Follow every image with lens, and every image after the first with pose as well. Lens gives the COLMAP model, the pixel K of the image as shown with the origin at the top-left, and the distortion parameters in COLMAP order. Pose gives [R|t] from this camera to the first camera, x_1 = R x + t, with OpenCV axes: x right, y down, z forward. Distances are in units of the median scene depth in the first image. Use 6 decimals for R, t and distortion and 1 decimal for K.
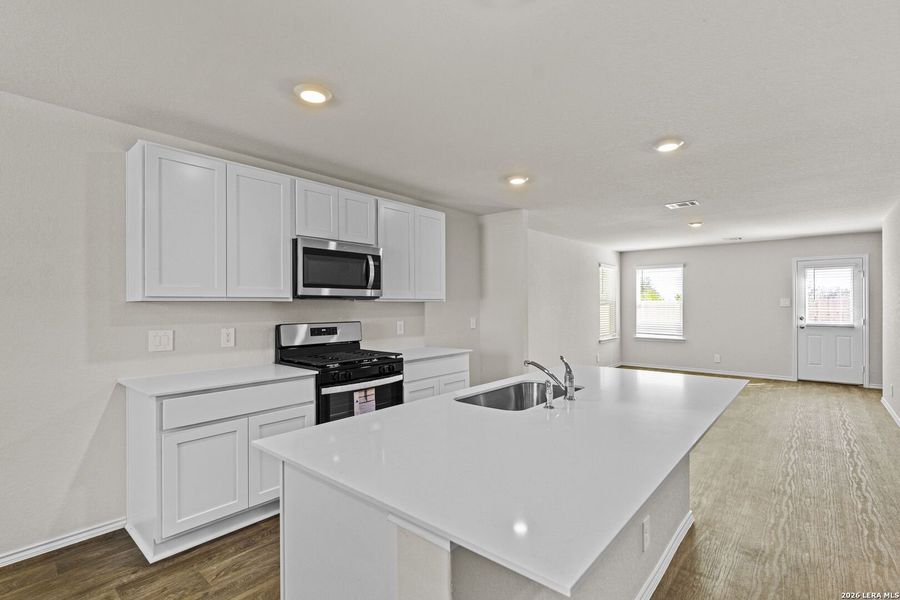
lens RADIAL K [[404.6, 0, 455.7], [0, 404.6, 300.9], [0, 0, 1]] dist [0.003463, 0.000382]
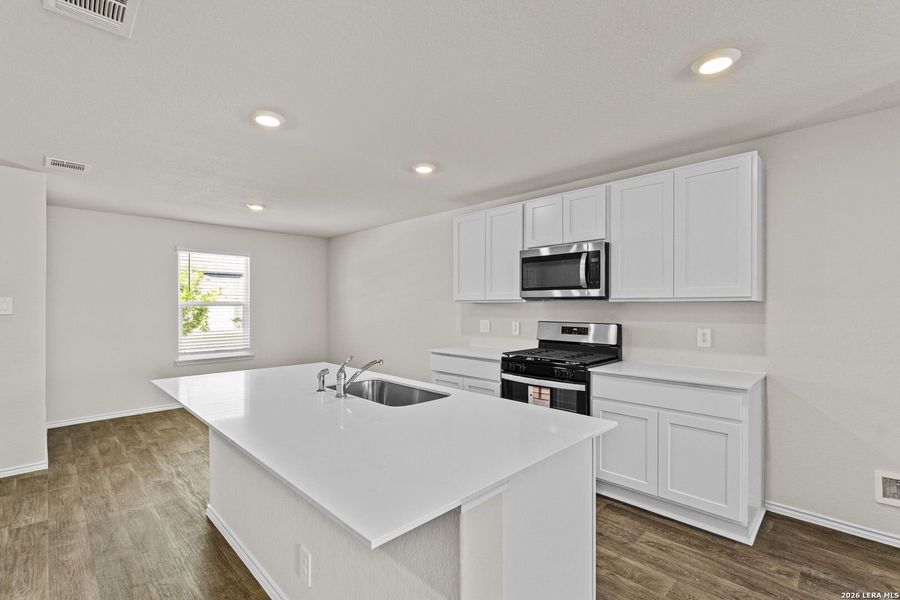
lens RADIAL K [[382.5, 0, 464.5], [0, 382.5, 307.1], [0, 0, 1]] dist [-0.028698, 0.000834]
pose [[-0.038665, 0.007609, -0.999223, 0.697919], [0.009806, 0.999926, 0.007235, 0.004260], [0.999204, -0.009518, -0.038737, 0.774399]]
